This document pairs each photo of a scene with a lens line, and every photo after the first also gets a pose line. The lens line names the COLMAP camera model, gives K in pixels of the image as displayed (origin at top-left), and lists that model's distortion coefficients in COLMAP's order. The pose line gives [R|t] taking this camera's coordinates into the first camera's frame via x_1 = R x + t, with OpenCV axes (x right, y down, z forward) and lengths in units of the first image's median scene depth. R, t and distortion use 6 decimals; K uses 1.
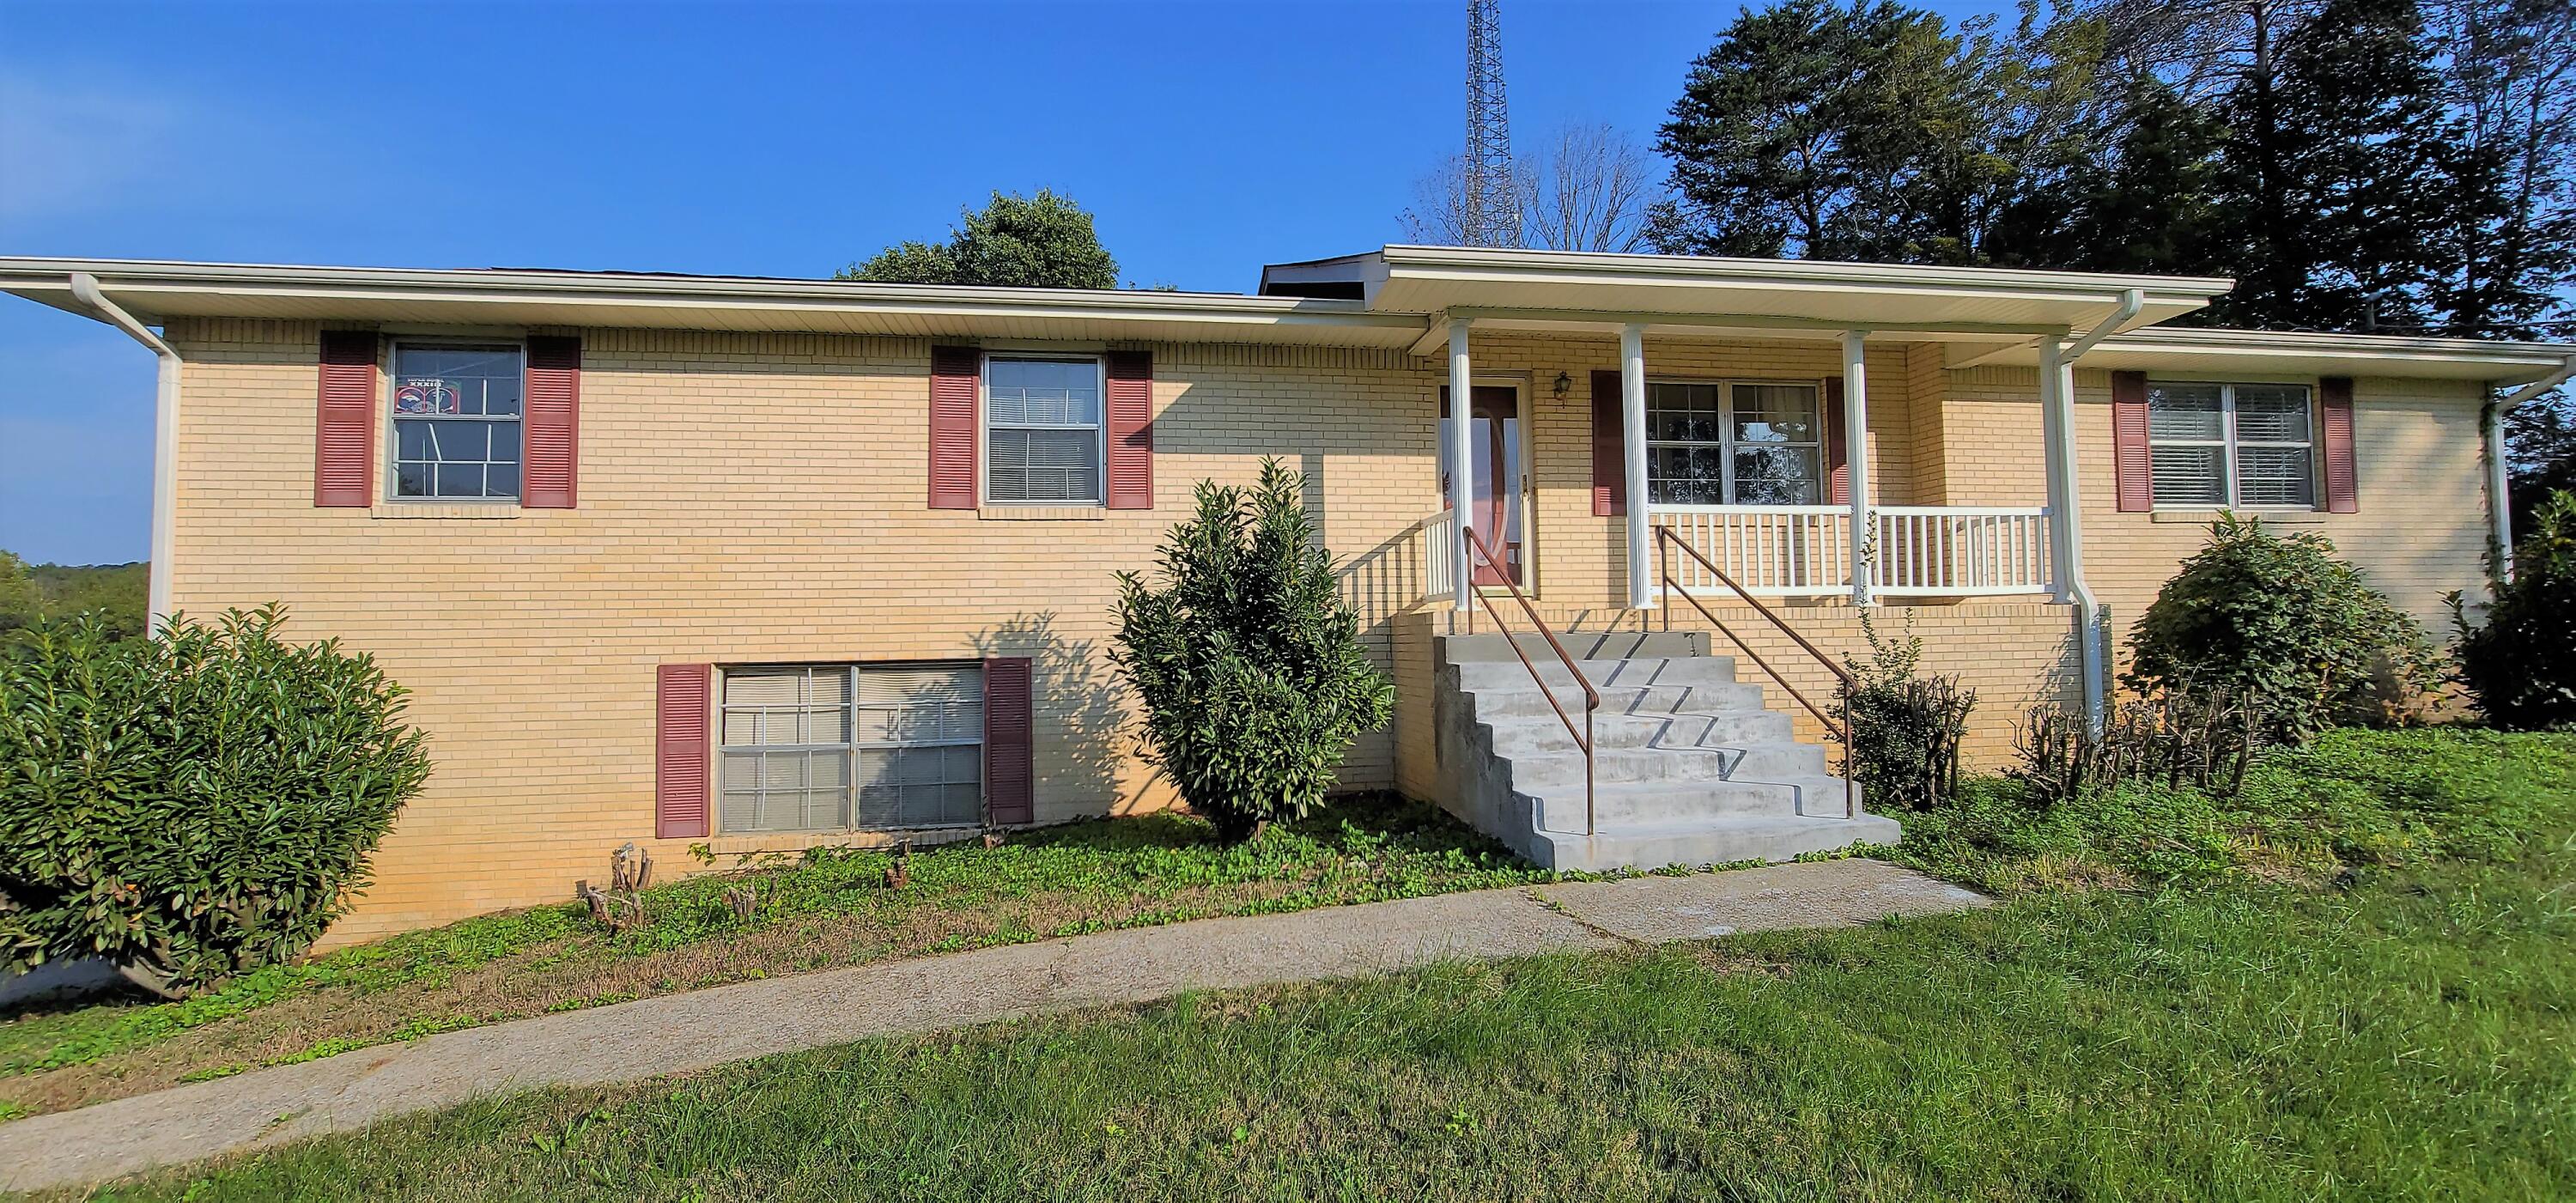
lens RADIAL K [[1093.8, 0, 1292.9], [0, 1093.8, 590.0], [0, 0, 1]] dist [-0.013938, 0.005728]
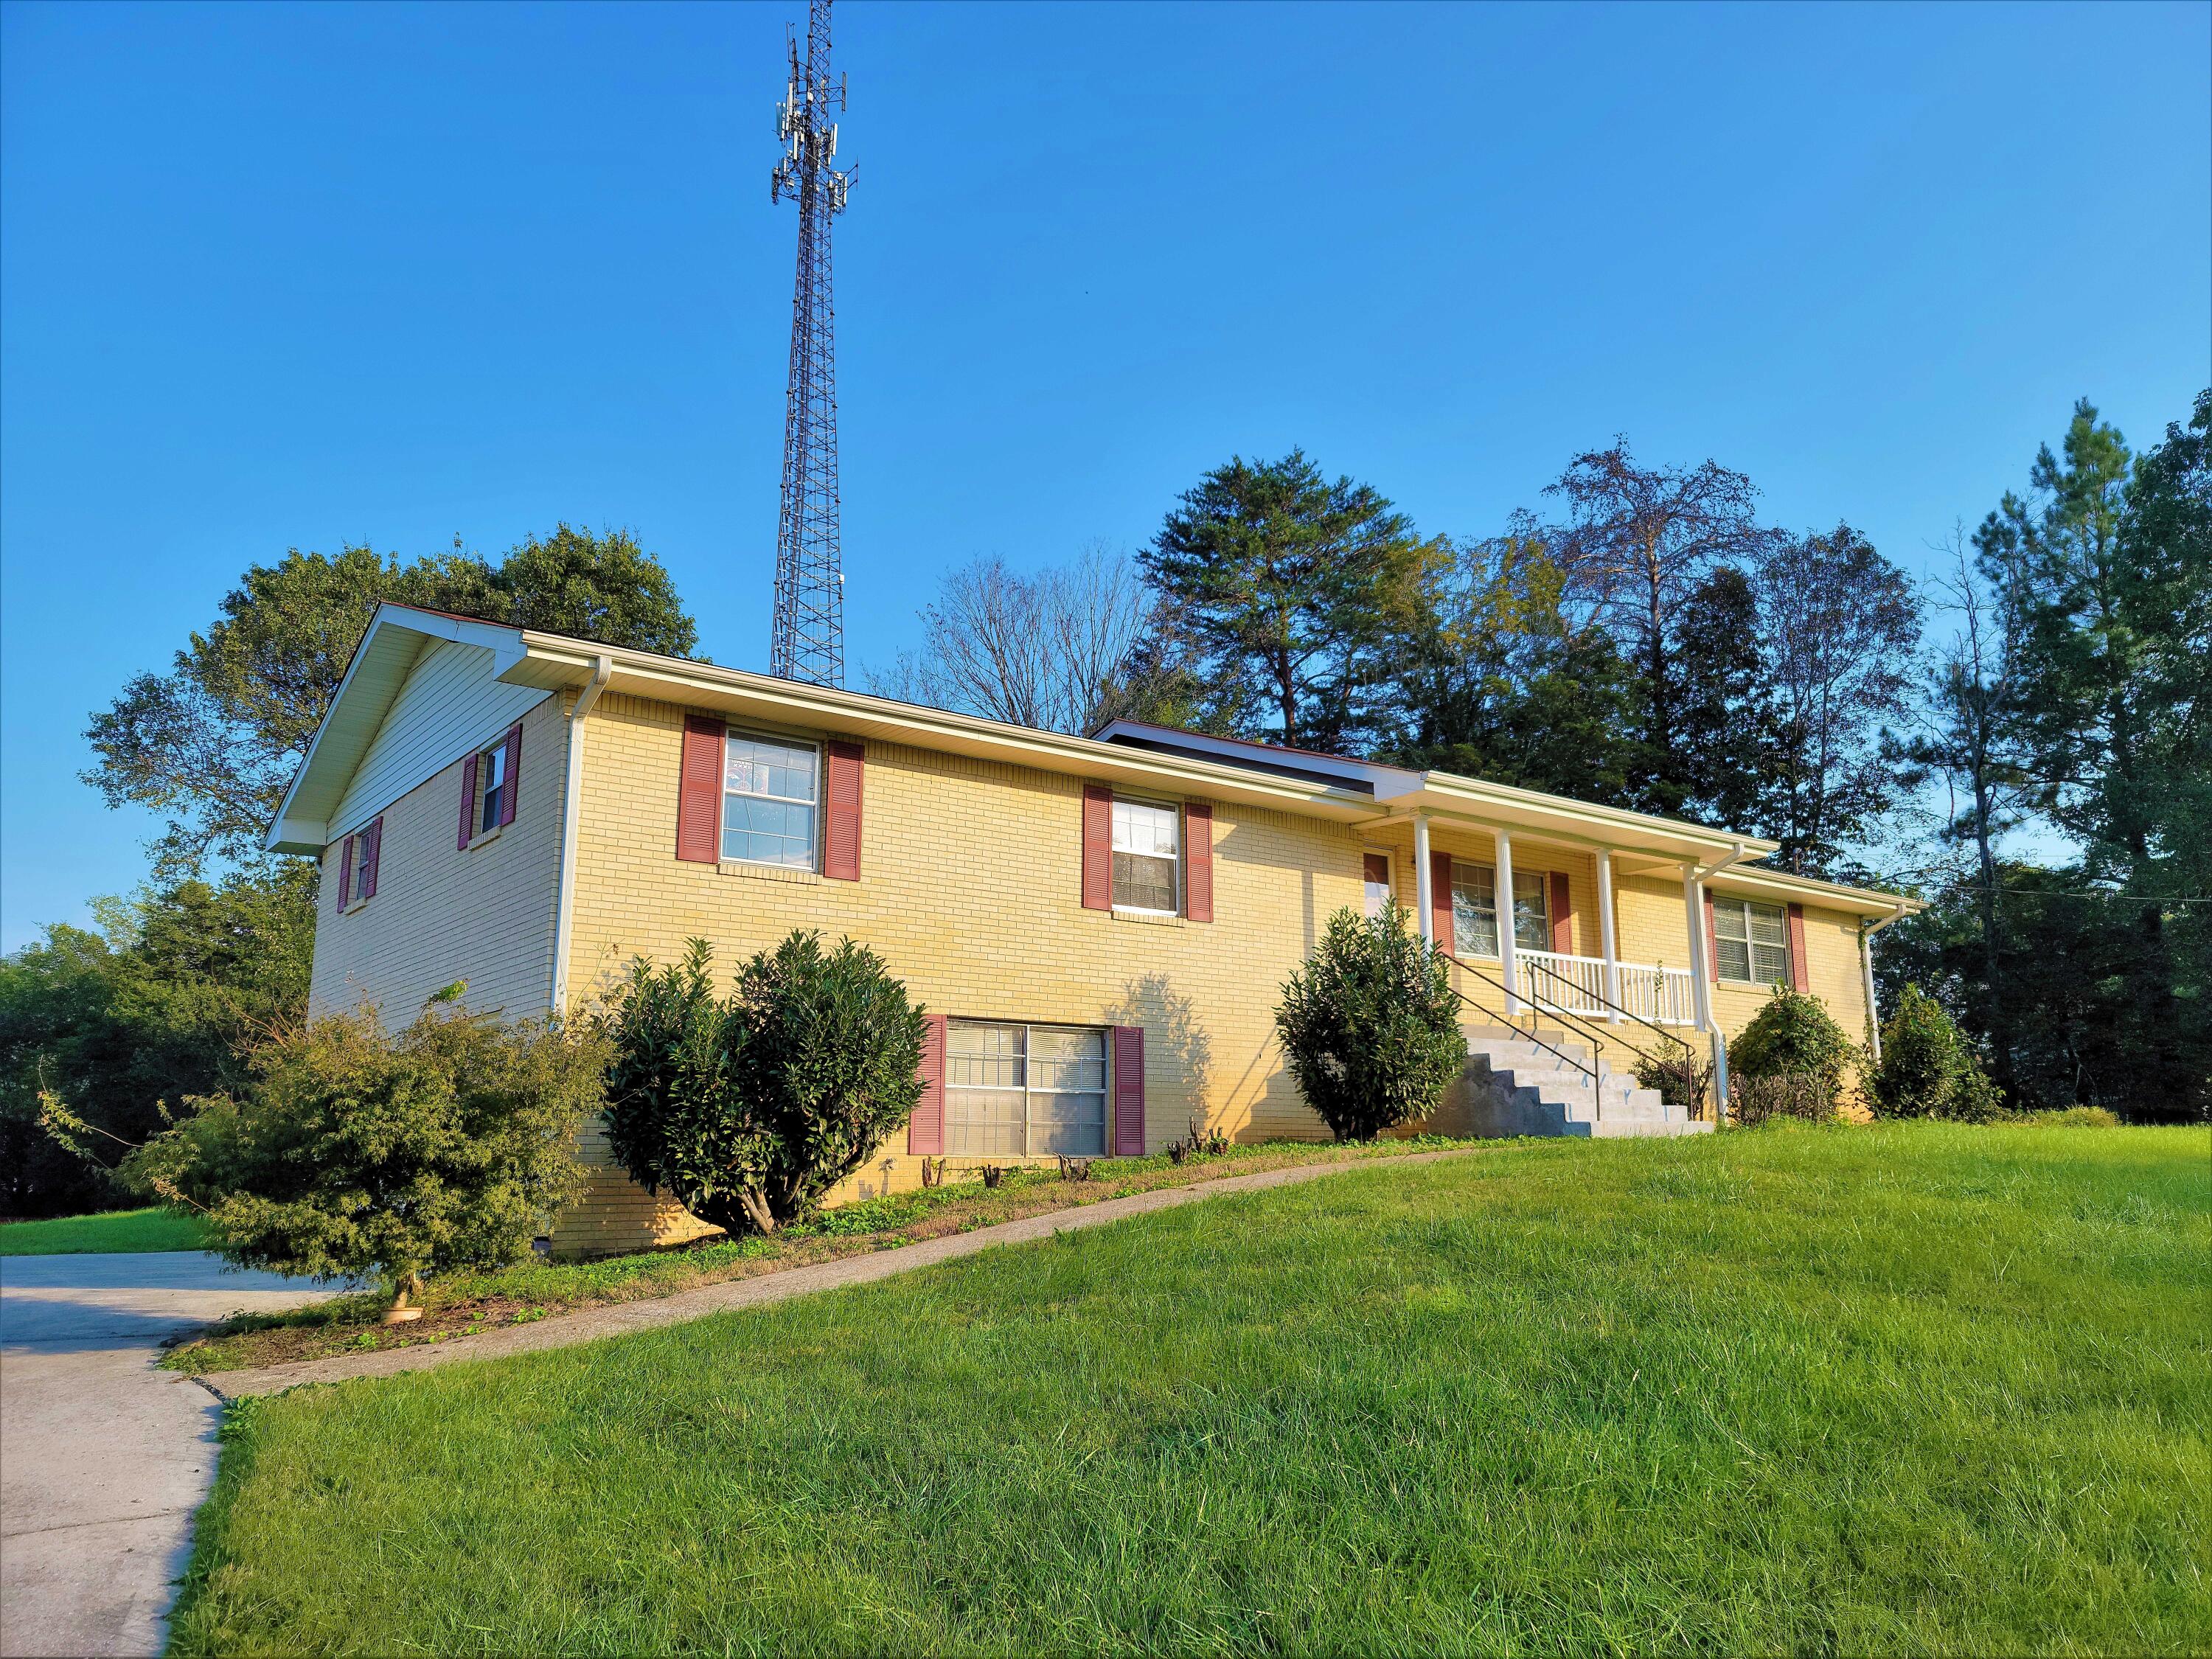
lens RADIAL K [[1796.6, 0, 1106.0], [0, 1796.6, 829.5], [0, 0, 1]] dist [0.043119, -0.006008]
pose [[0.866265, 0.111208, 0.487049, -1.304943], [-0.033901, 0.985747, -0.164781, 0.177766], [-0.498433, 0.126233, 0.857689, -0.824009]]
